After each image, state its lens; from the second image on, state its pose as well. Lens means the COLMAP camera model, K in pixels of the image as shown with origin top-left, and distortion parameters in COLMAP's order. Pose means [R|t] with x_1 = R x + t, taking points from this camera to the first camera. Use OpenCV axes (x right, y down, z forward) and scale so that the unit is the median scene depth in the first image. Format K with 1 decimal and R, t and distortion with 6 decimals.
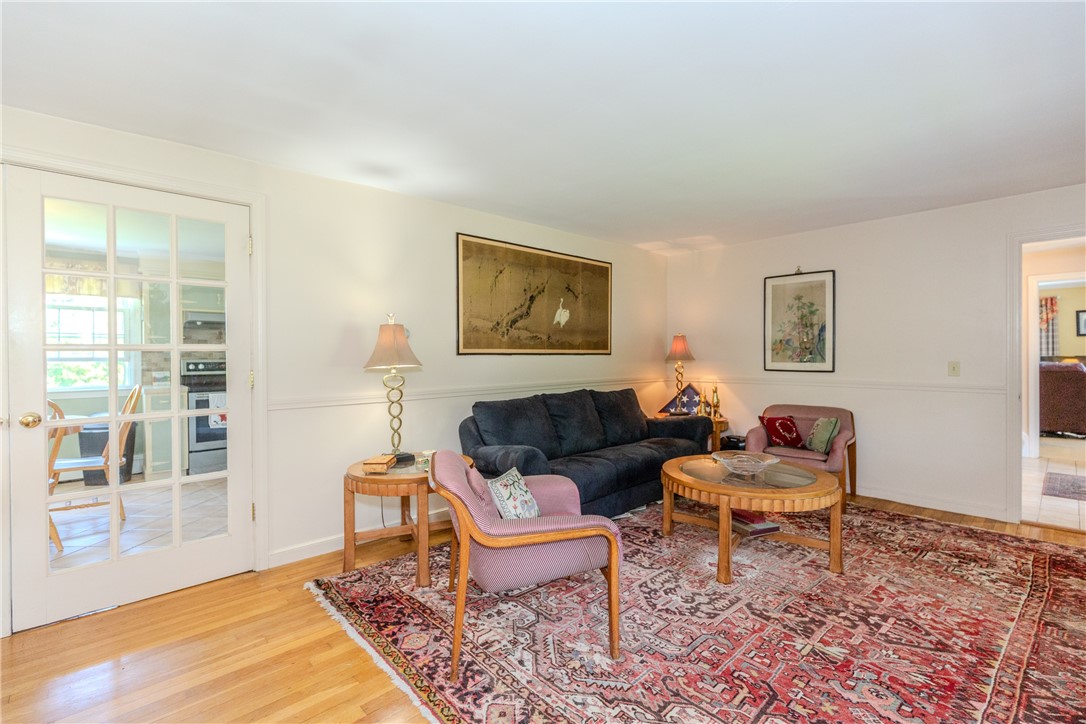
lens RADIAL K [[488.0, 0, 545.4], [0, 488.0, 355.6], [0, 0, 1]] dist [0.002086, -0.000281]
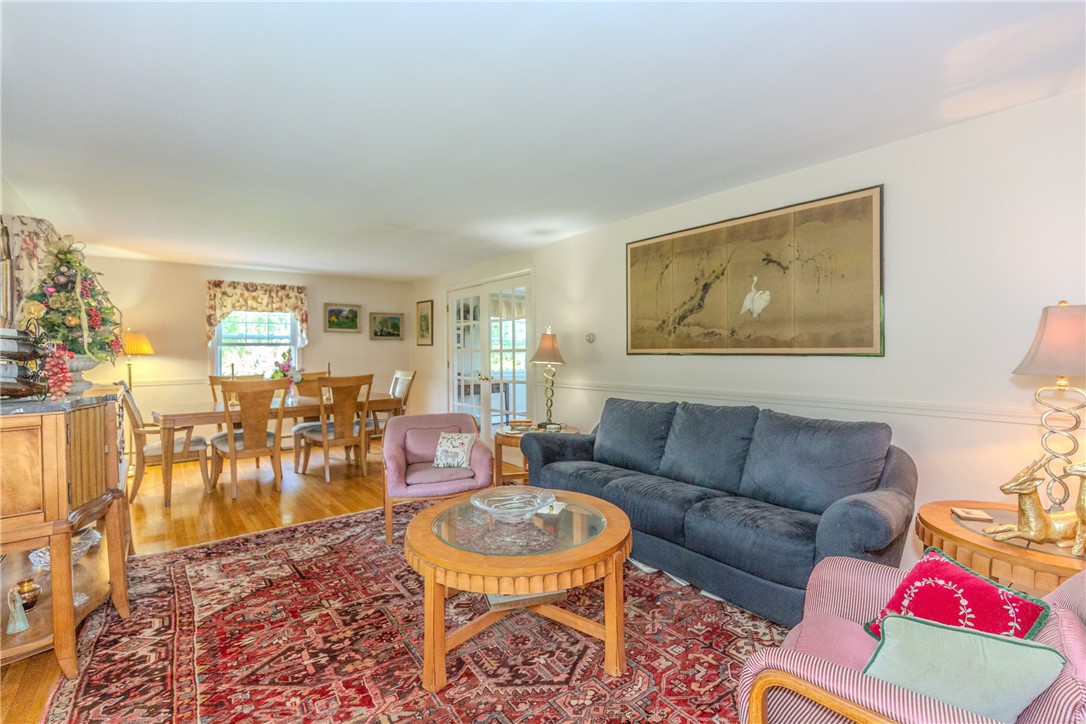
lens RADIAL K [[488.0, 0, 545.4], [0, 488.0, 355.6], [0, 0, 1]] dist [0.002086, -0.000281]
pose [[-0.076517, 0.016054, -0.996939, 1.329054], [0.007605, 0.999851, 0.015518, -0.025690], [0.997039, -0.006394, -0.076628, 1.286172]]
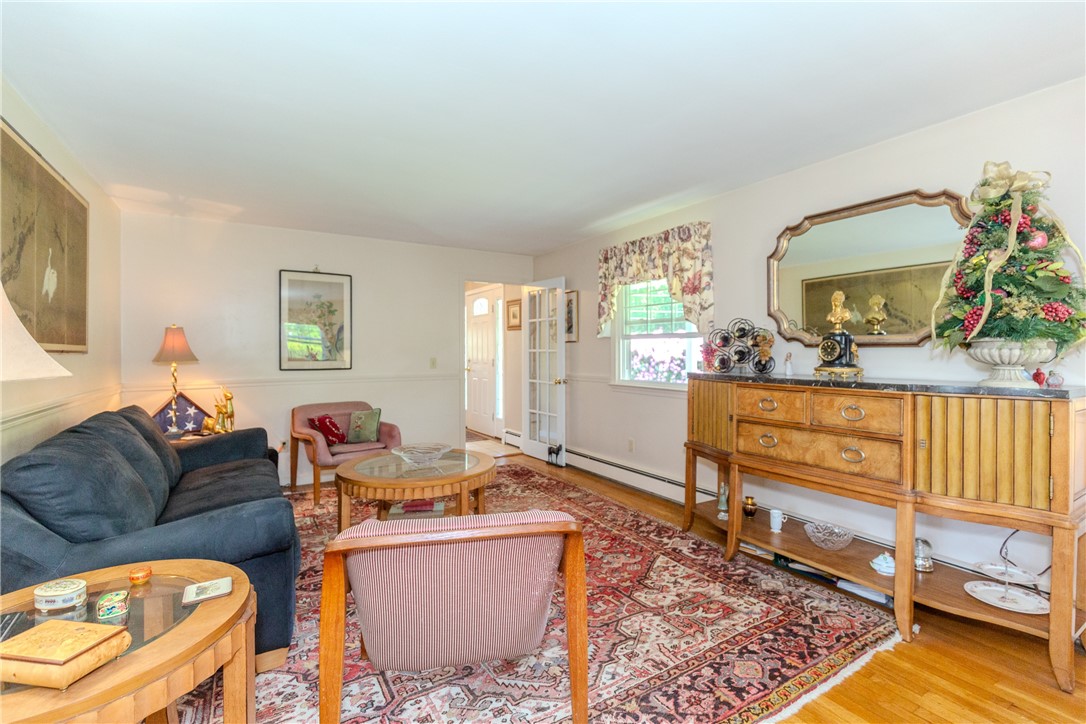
lens RADIAL K [[488.0, 0, 545.4], [0, 488.0, 355.6], [0, 0, 1]] dist [0.002086, -0.000281]
pose [[0.195767, -0.005100, 0.980637, -0.664688], [0.004906, 0.999979, 0.004221, 0.001927], [-0.980638, 0.003984, 0.195788, 0.616423]]
